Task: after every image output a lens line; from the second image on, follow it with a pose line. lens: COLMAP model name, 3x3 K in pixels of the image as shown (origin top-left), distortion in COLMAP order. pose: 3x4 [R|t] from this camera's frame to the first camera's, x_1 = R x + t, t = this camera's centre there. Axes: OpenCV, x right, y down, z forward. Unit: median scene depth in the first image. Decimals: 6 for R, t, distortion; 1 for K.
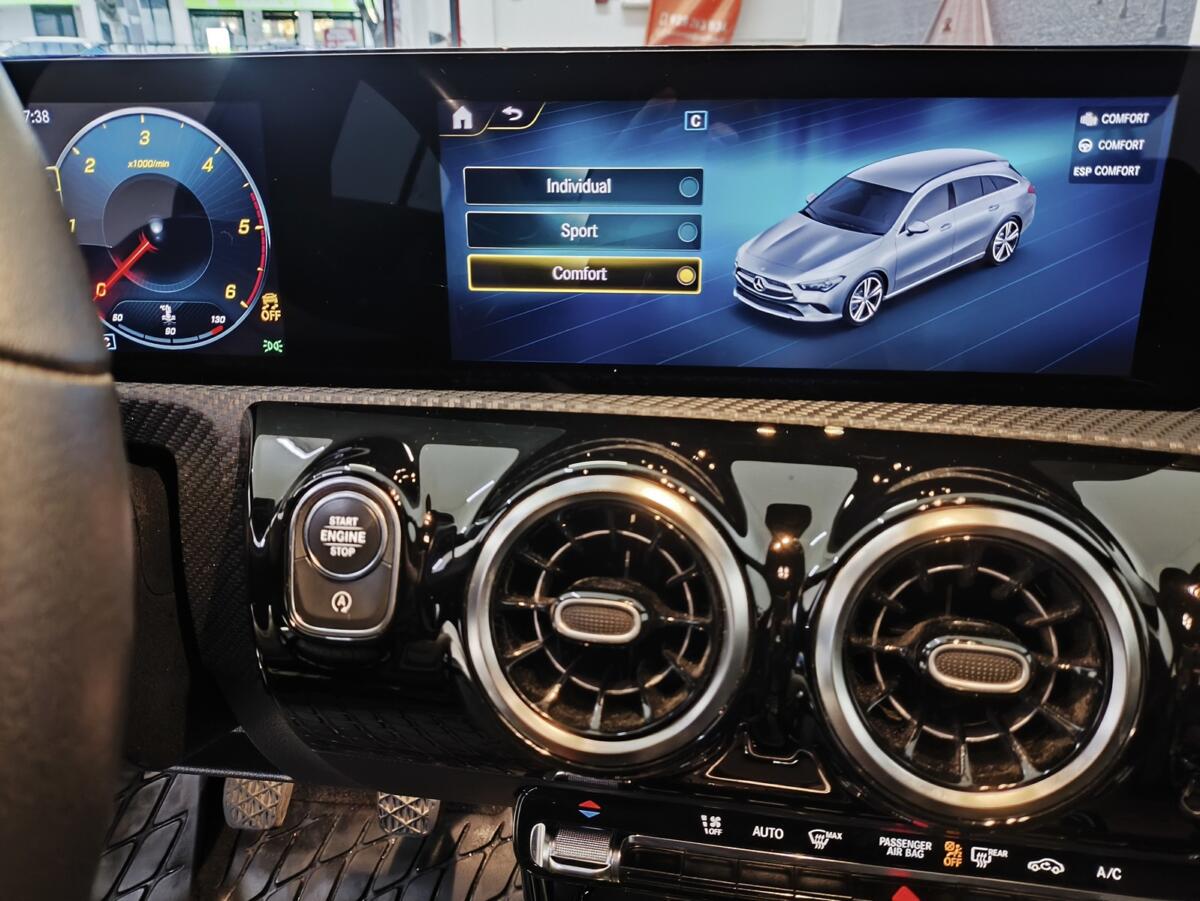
lens RADIAL K [[884.8, 0, 603.1], [0, 884.8, 444.7], [0, 0, 1]] dist [0.099614, -0.191712]
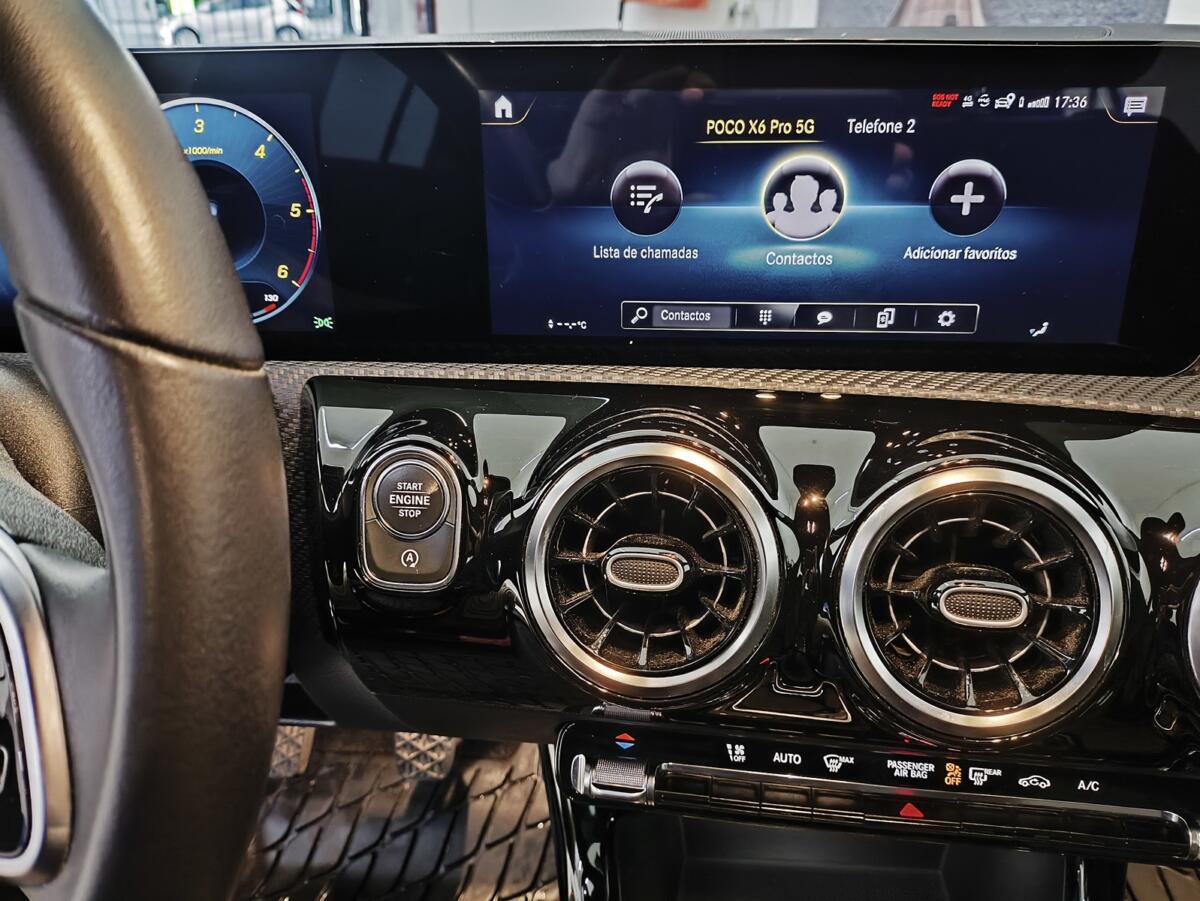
lens RADIAL K [[891.8, 0, 598.8], [0, 891.8, 447.0], [0, 0, 1]] dist [0.091849, -0.193489]
pose [[0.999752, -0.012757, 0.018227, -0.068118], [0.011801, 0.998596, 0.051645, -0.014906], [-0.018860, -0.051417, 0.998499, -0.097006]]
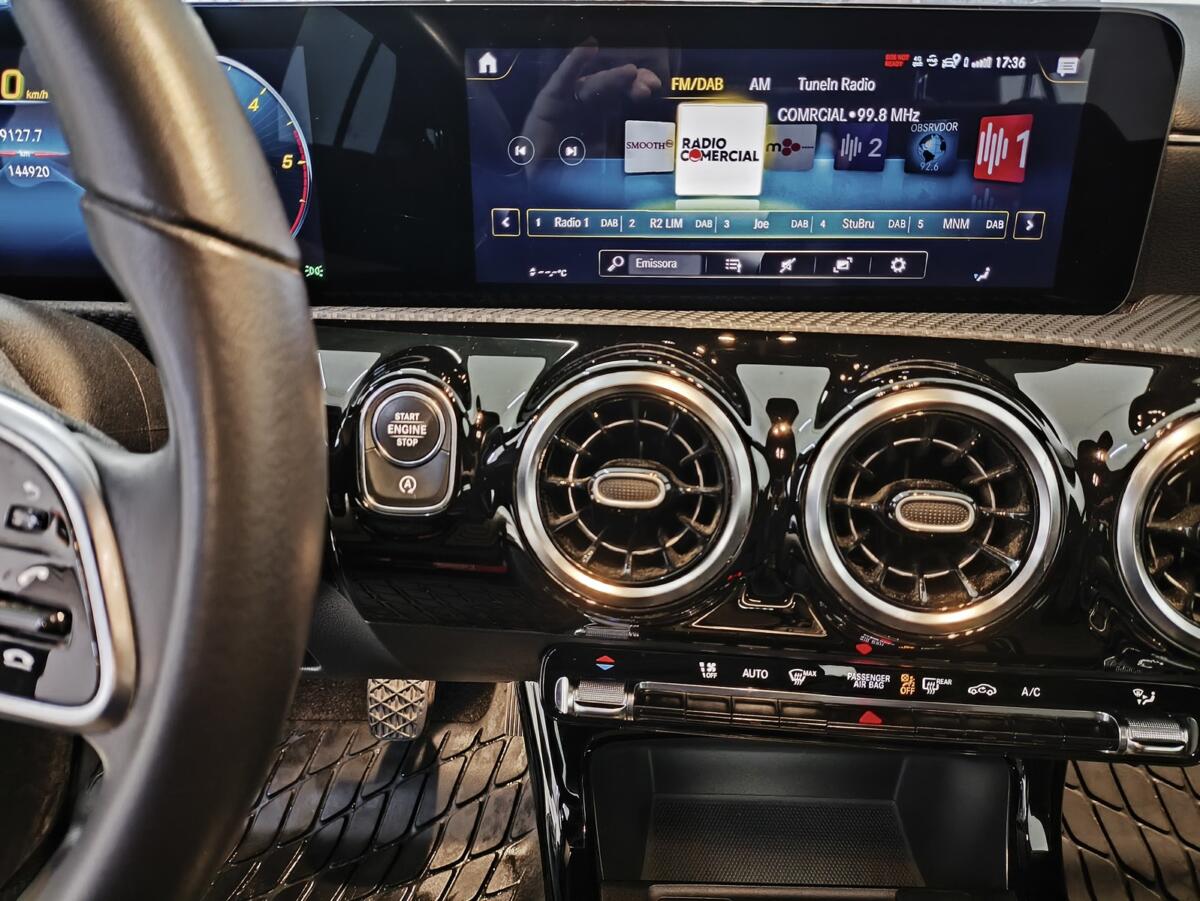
lens RADIAL K [[883.1, 0, 598.7], [0, 883.1, 447.0], [0, 0, 1]] dist [0.107843, -0.195559]
pose [[0.997157, -0.022351, 0.071958, -0.109975], [0.017939, 0.997952, 0.061393, 0.052066], [-0.073183, -0.059928, 0.995516, -0.166913]]
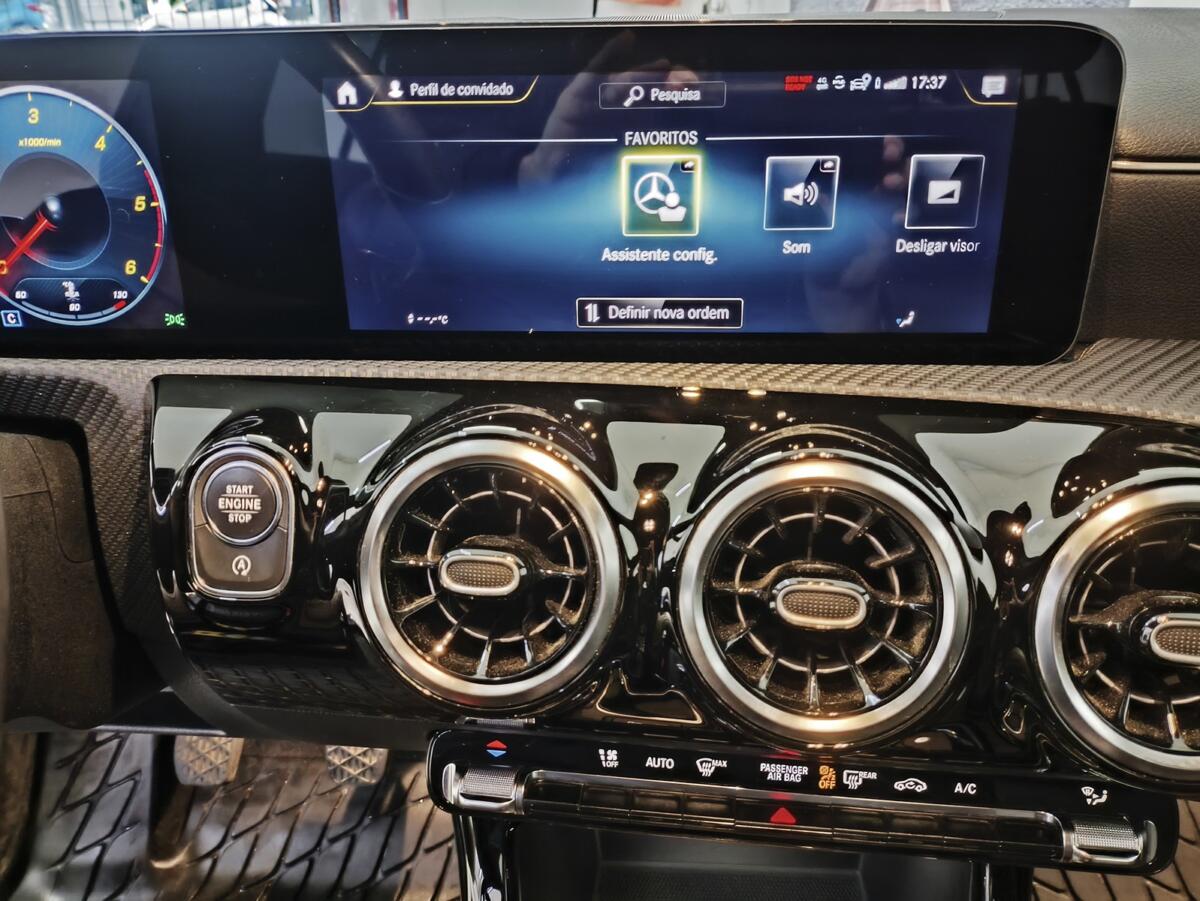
lens RADIAL K [[887.3, 0, 600.2], [0, 887.3, 445.6], [0, 0, 1]] dist [0.085242, -0.153303]
pose [[0.999038, -0.025405, 0.035750, 0.085931], [0.023465, 0.998283, 0.053677, -0.010908], [-0.037053, -0.052787, 0.997918, -0.059856]]
